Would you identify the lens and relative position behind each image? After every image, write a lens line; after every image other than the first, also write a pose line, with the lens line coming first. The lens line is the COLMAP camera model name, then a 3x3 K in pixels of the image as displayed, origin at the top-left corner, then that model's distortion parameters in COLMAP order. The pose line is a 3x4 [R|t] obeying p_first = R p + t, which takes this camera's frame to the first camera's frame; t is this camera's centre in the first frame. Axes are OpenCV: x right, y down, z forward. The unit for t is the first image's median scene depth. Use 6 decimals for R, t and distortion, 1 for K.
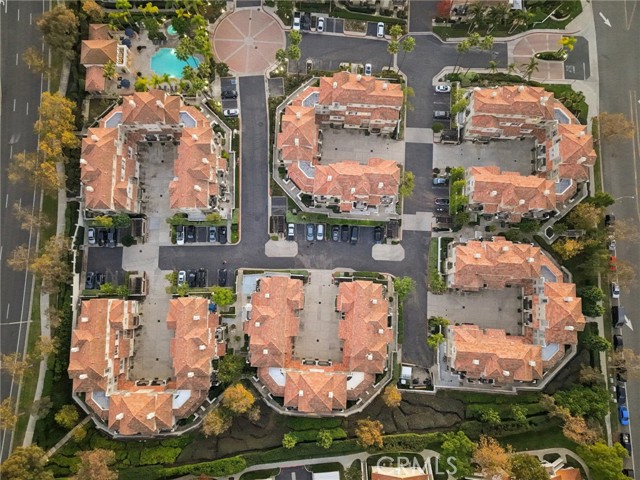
lens RADIAL K [[448.1, 0, 320.0], [0, 448.1, 240.0], [0, 0, 1]] dist [0.105092, -0.000015]
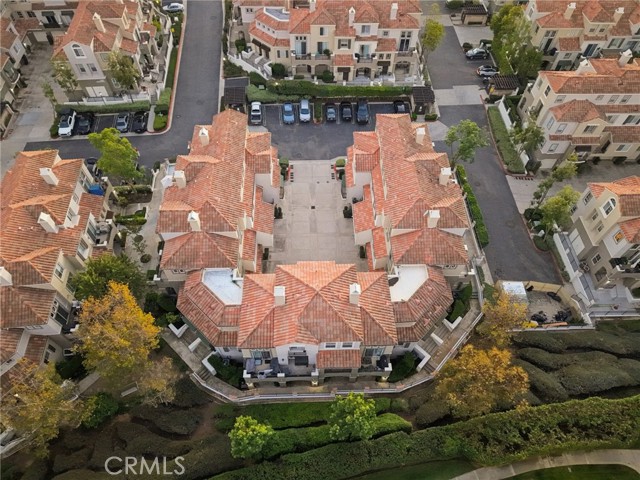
lens RADIAL K [[444.2, 0, 319.7], [0, 444.2, 227.2], [0, 0, 1]] dist [0.022679, 0.000087]
pose [[0.996544, -0.070695, 0.043605, -0.016936], [0.082828, 0.885056, -0.458055, 0.397640], [-0.006211, 0.460084, 0.887854, 0.542495]]
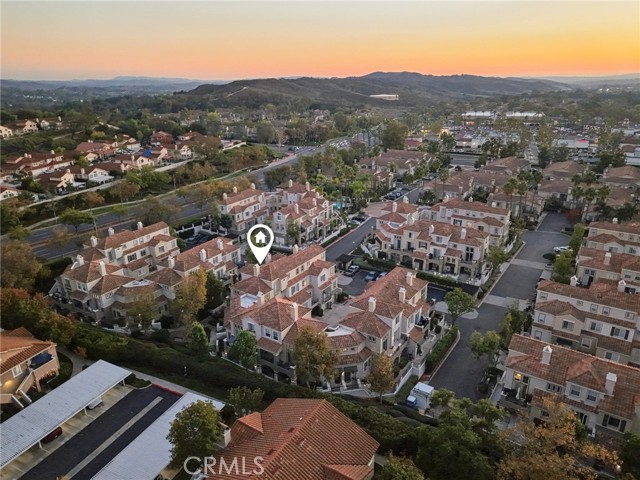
lens RADIAL K [[431.6, 0, 320.0], [0, 431.6, 240.0], [0, 0, 1]] dist [0.005141, -0.000715]
pose [[0.862303, 0.140676, -0.486460, 0.306379], [-0.491239, 0.465629, -0.736121, 0.642603], [0.122955, 0.873727, 0.470619, 0.520906]]
